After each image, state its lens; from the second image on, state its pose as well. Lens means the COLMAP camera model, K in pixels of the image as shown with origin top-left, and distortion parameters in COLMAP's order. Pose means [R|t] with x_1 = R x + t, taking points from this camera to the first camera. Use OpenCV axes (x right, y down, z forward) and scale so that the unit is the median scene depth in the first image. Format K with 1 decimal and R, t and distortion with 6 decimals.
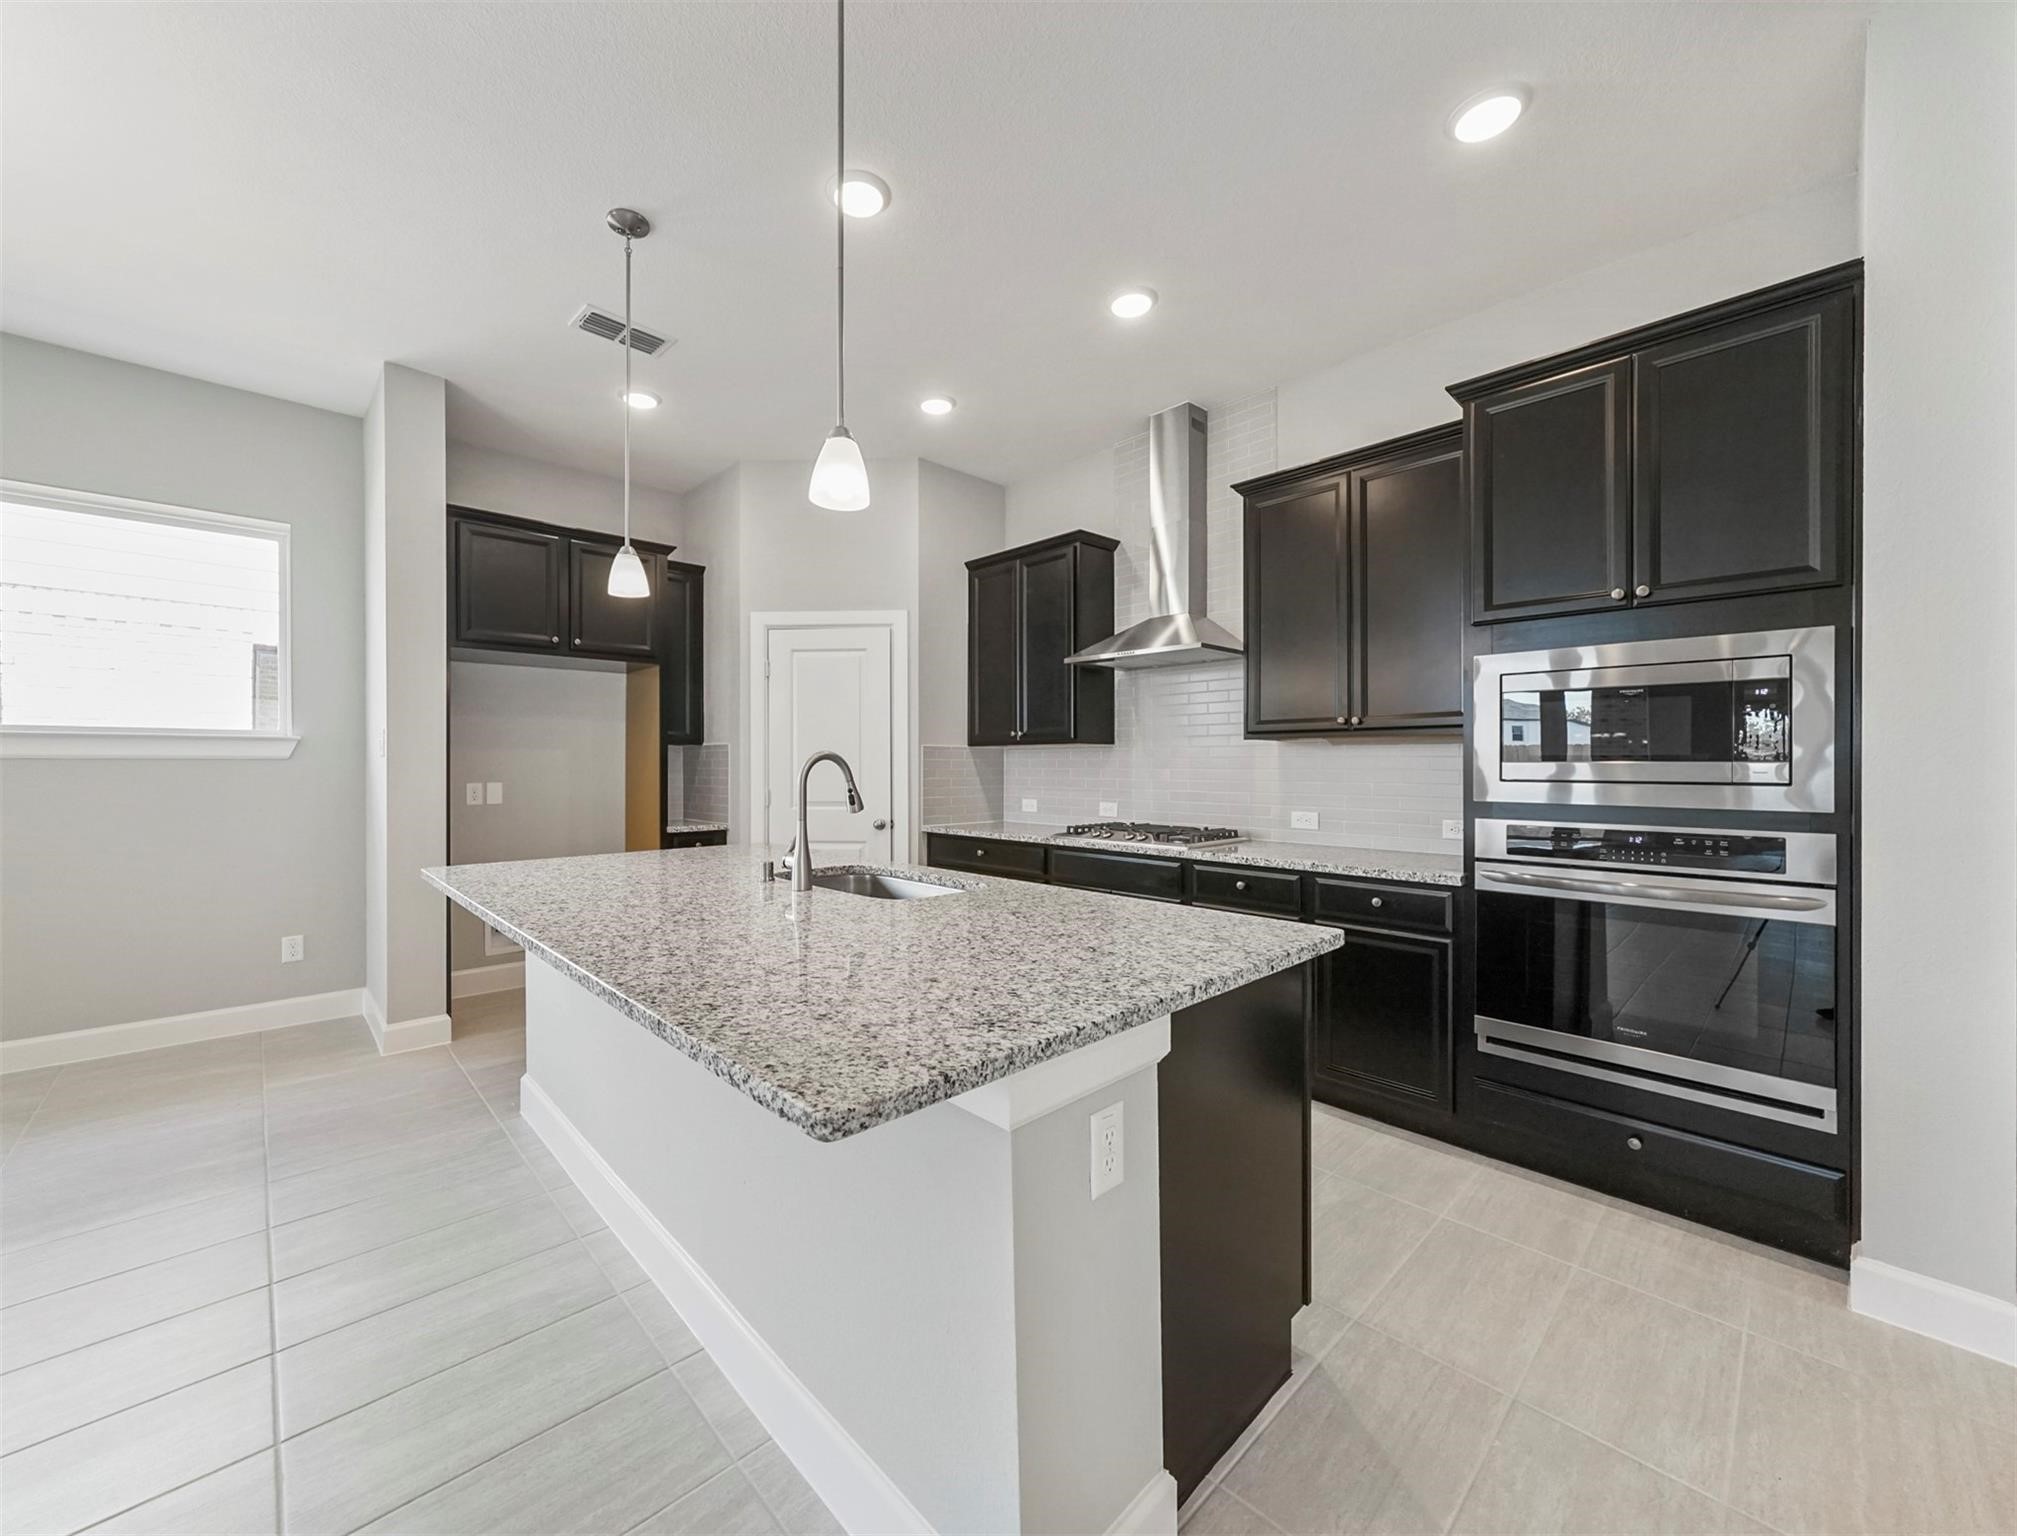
lens RADIAL K [[790.7, 0, 986.7], [0, 790.7, 770.6], [0, 0, 1]] dist [-0.000142, 0.000005]
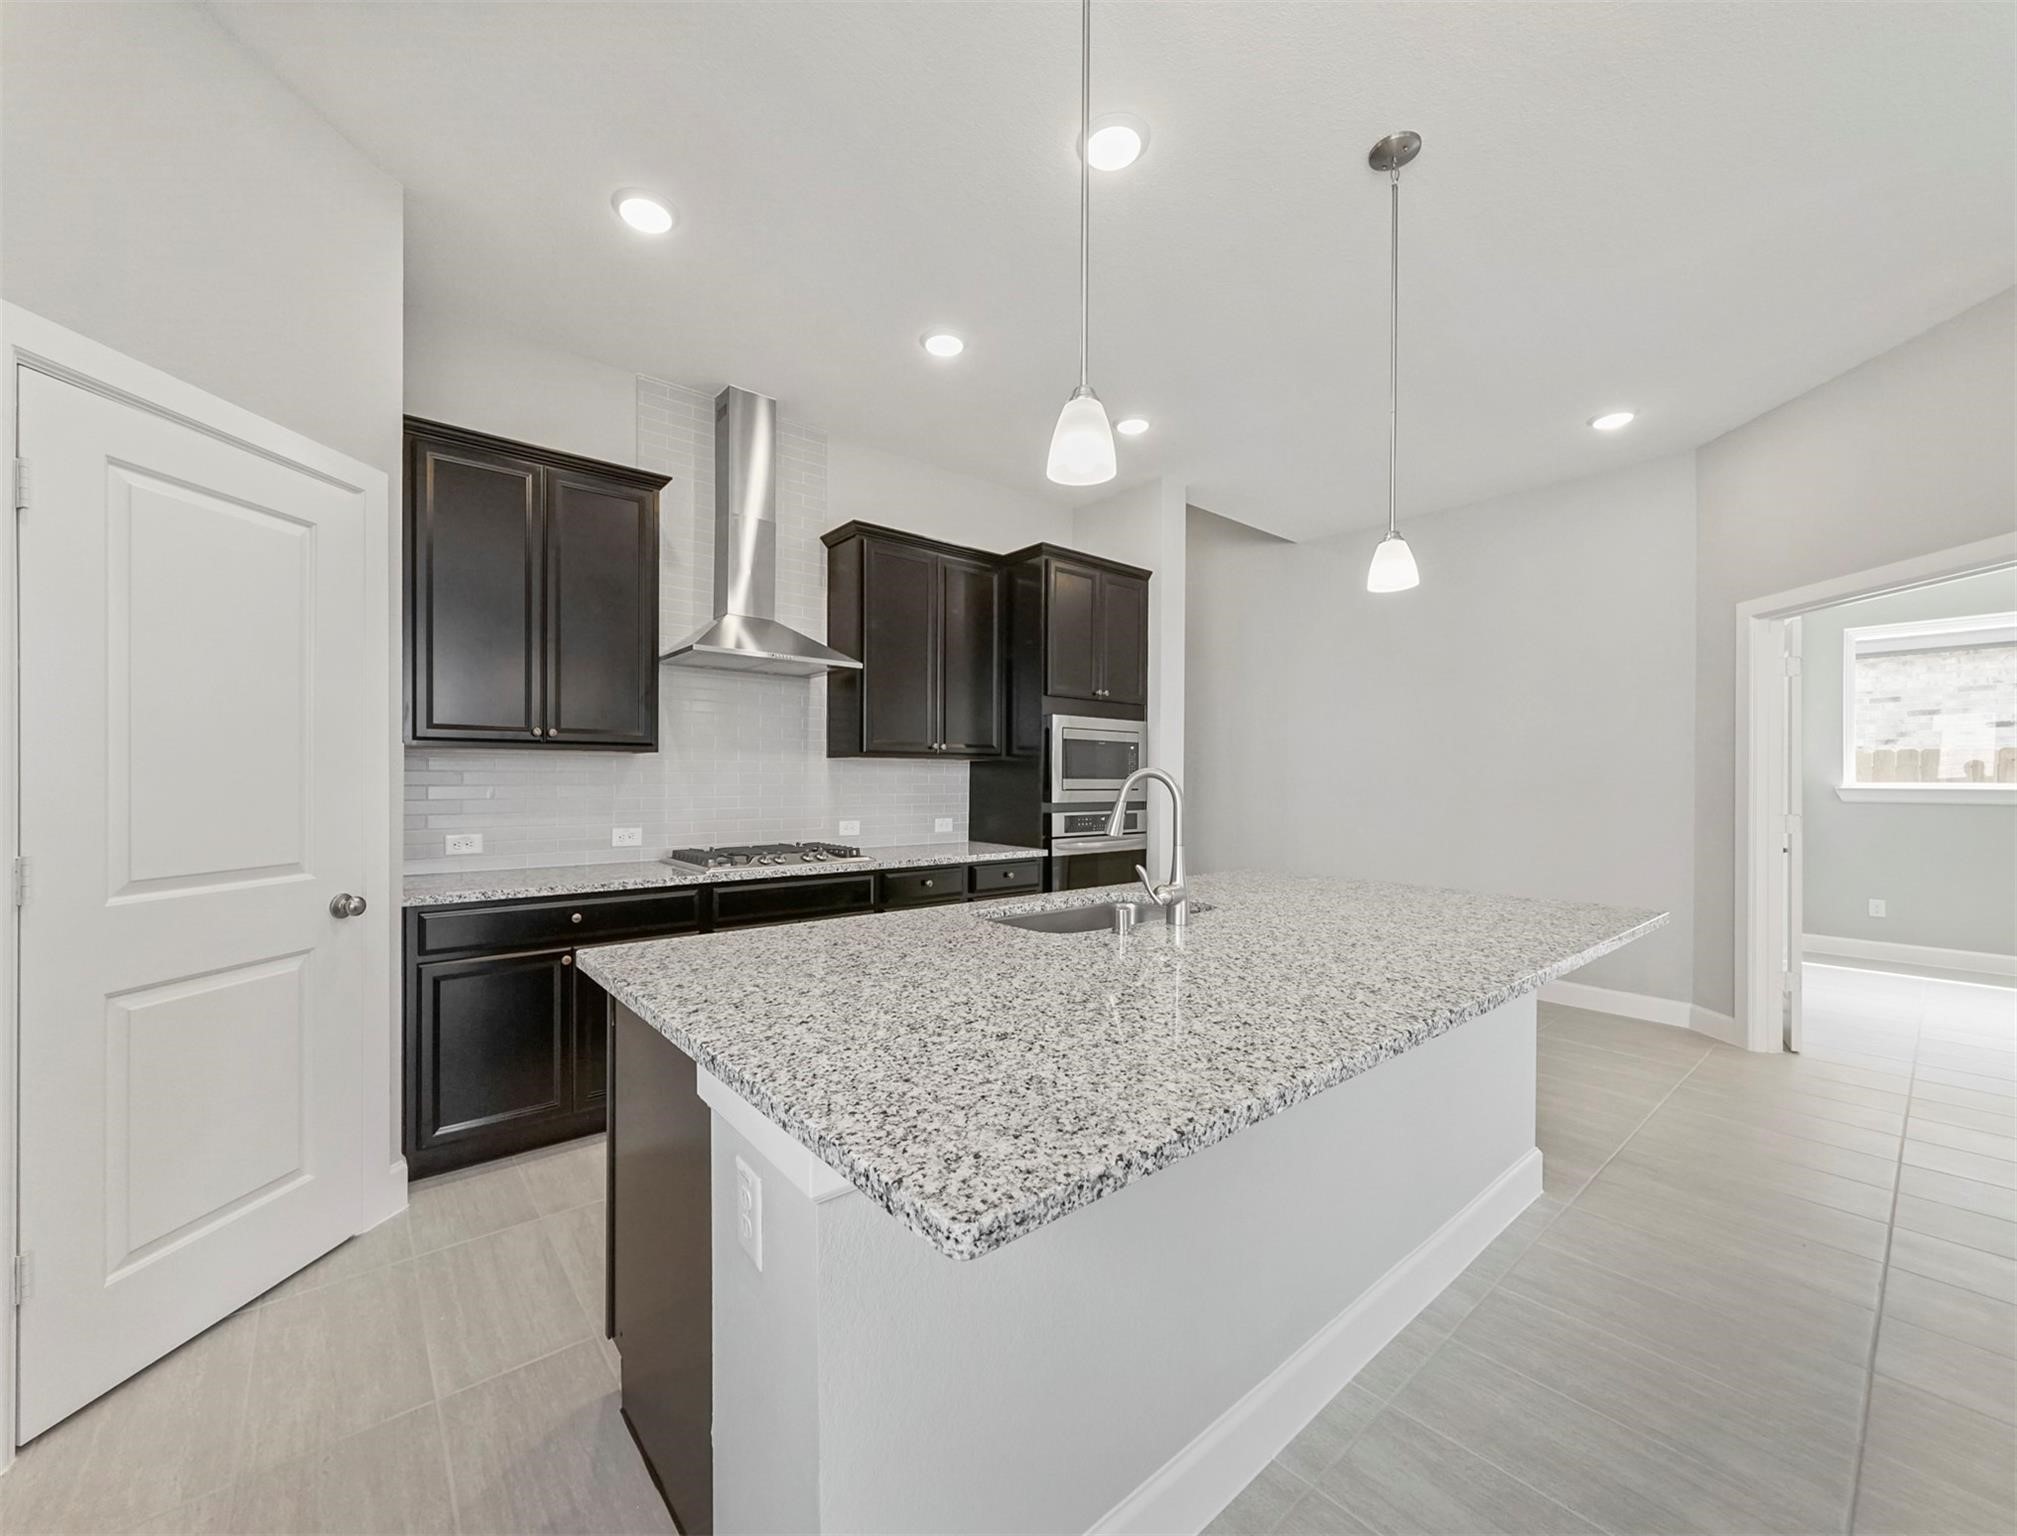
lens RADIAL K [[790.7, 0, 986.7], [0, 790.7, 770.6], [0, 0, 1]] dist [-0.000142, 0.000005]
pose [[0.064497, 0.005707, 0.997902, -0.627567], [0.001480, 0.999982, -0.005815, -0.011896], [-0.997917, 0.001852, 0.064487, 0.621827]]
